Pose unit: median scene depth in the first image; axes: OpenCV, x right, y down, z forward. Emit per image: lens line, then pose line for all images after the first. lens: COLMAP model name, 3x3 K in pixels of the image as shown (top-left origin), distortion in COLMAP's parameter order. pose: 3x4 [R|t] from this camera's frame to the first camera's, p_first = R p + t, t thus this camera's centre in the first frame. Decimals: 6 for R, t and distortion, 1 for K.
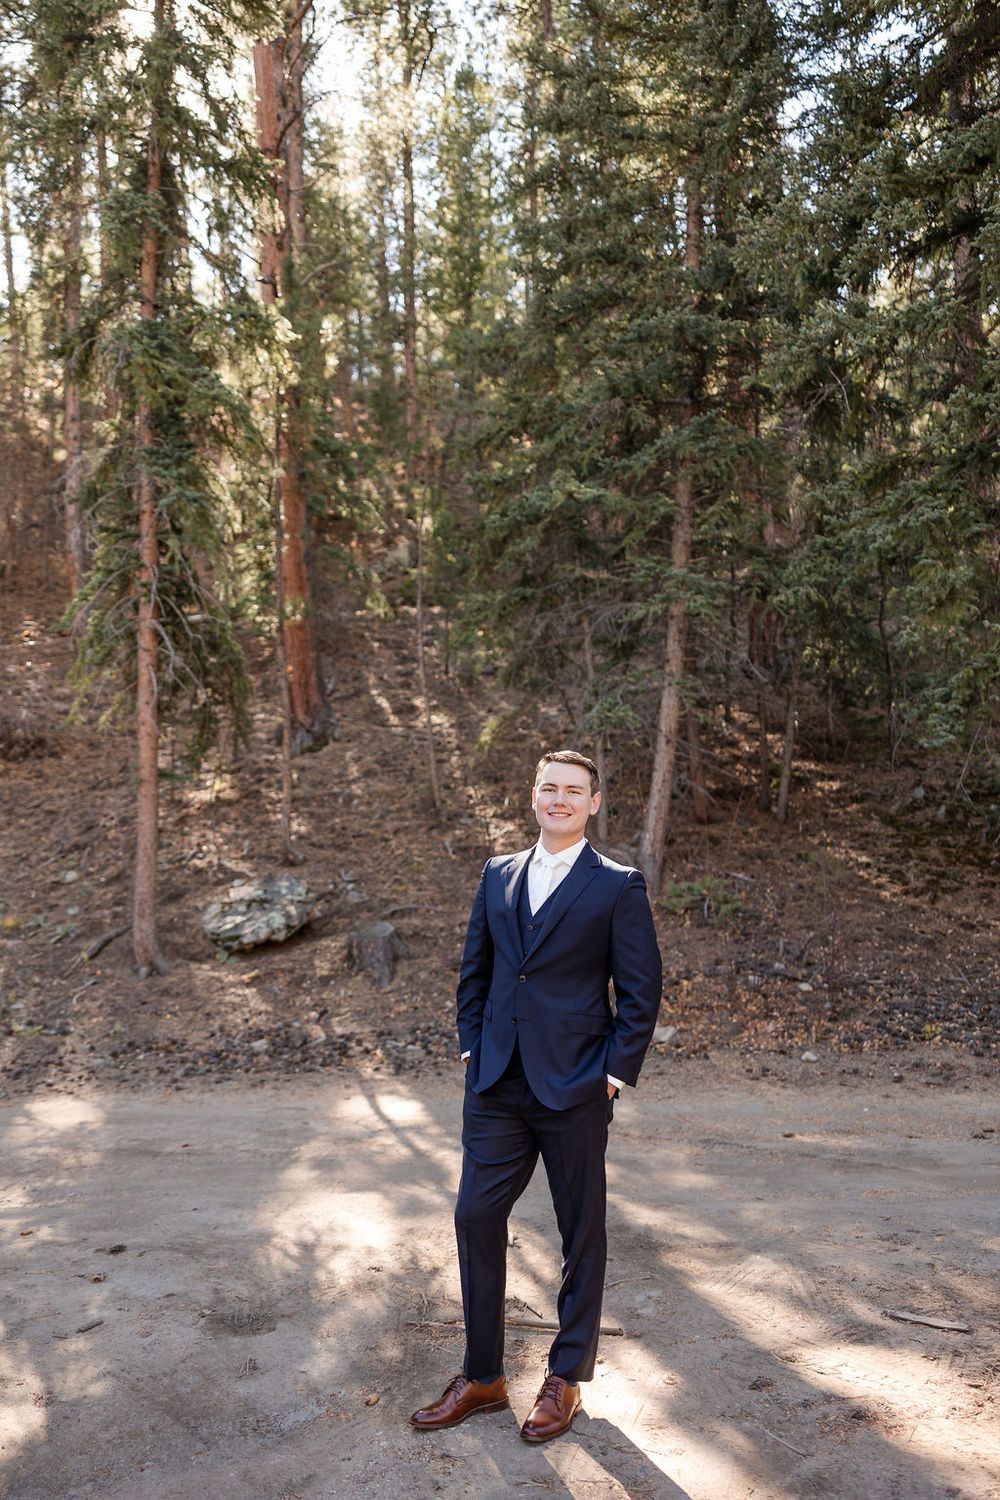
lens RADIAL K [[1251.6, 0, 496.8], [0, 1251.6, 731.1], [0, 0, 1]] dist [-0.002964, 0.000112]
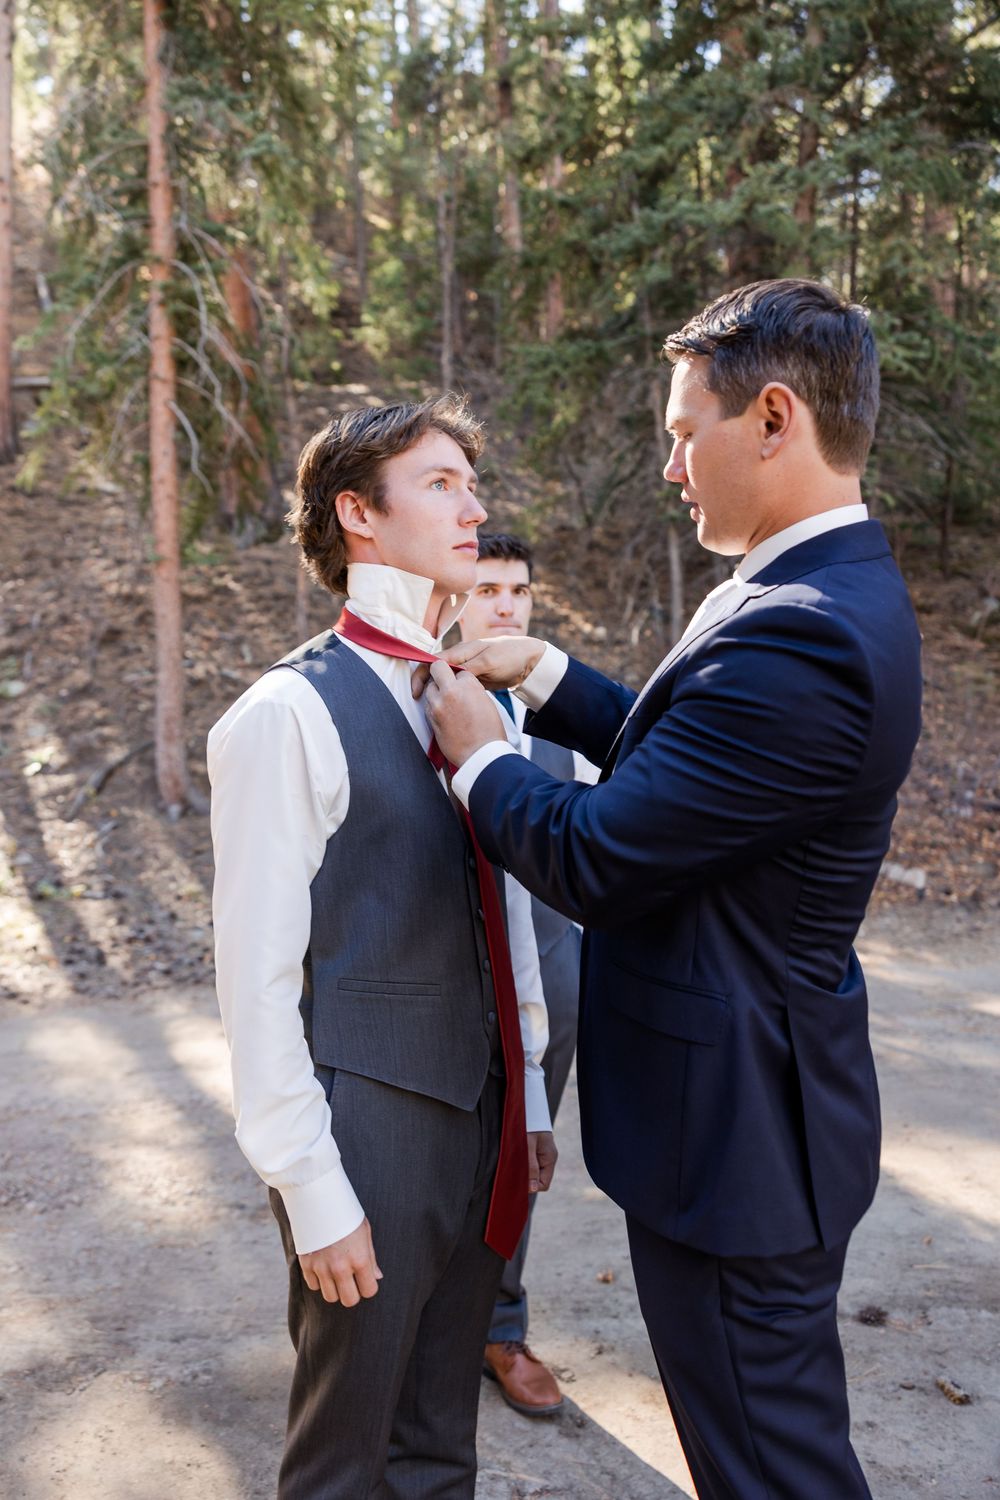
lens RADIAL K [[1251.6, 0, 496.8], [0, 1251.6, 731.1], [0, 0, 1]] dist [-0.002964, 0.000112]
pose [[0.977140, -0.000123, 0.212596, -0.209910], [-0.028783, 0.990716, 0.132866, 0.030792], [-0.210638, -0.135948, 0.968065, 0.188059]]
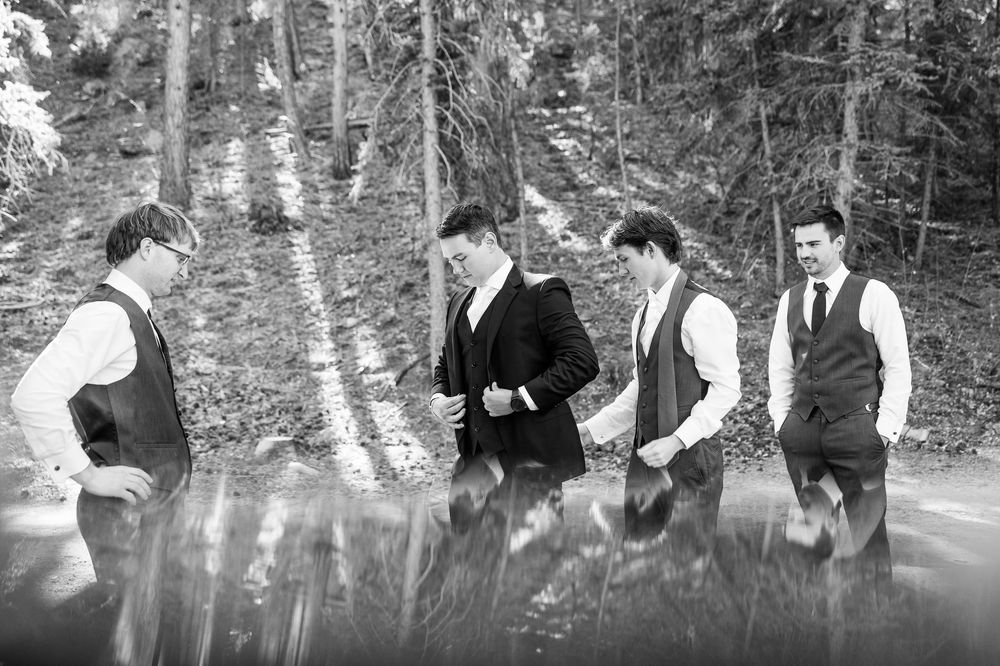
lens RADIAL K [[939.8, 0, 500.0], [0, 939.8, 333.0], [0, 0, 1]] dist [-0.007490, 0.003884]
pose [[0.999803, -0.018684, -0.006666, -0.181276], [0.019341, 0.992823, 0.118015, 0.019099], [0.004413, -0.118121, 0.992989, 0.070179]]
